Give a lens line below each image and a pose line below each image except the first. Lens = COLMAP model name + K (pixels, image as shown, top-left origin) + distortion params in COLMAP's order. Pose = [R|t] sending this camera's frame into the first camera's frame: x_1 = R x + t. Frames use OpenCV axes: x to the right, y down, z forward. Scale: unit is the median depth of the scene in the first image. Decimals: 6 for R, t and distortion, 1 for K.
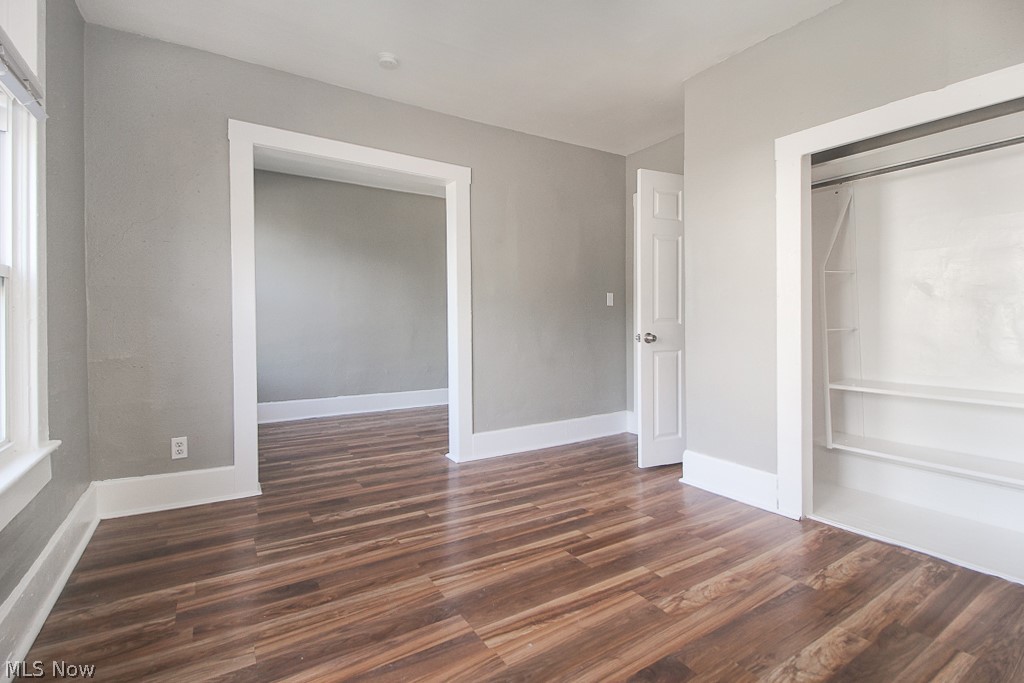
lens RADIAL K [[474.6, 0, 509.7], [0, 474.6, 324.7], [0, 0, 1]] dist [0.022428, -0.011894]
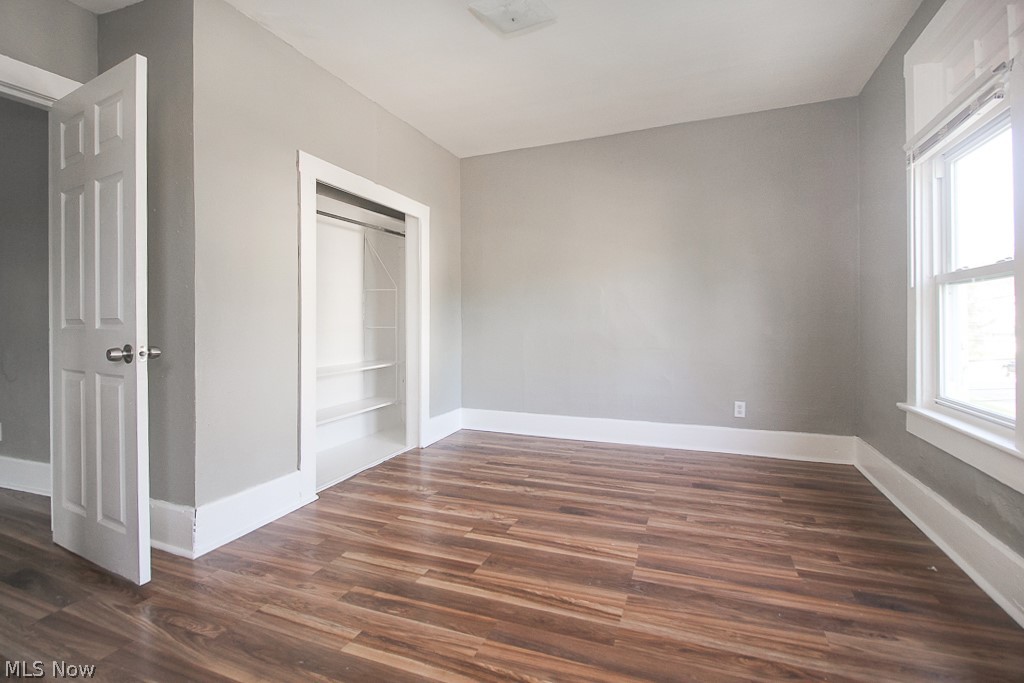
lens RADIAL K [[474.6, 0, 509.7], [0, 474.6, 324.7], [0, 0, 1]] dist [0.022428, -0.011894]
pose [[-0.586083, 0.001934, 0.810249, -0.791060], [0.016595, 0.999816, 0.009617, -0.009376], [-0.810081, 0.019082, -0.586007, 1.752223]]
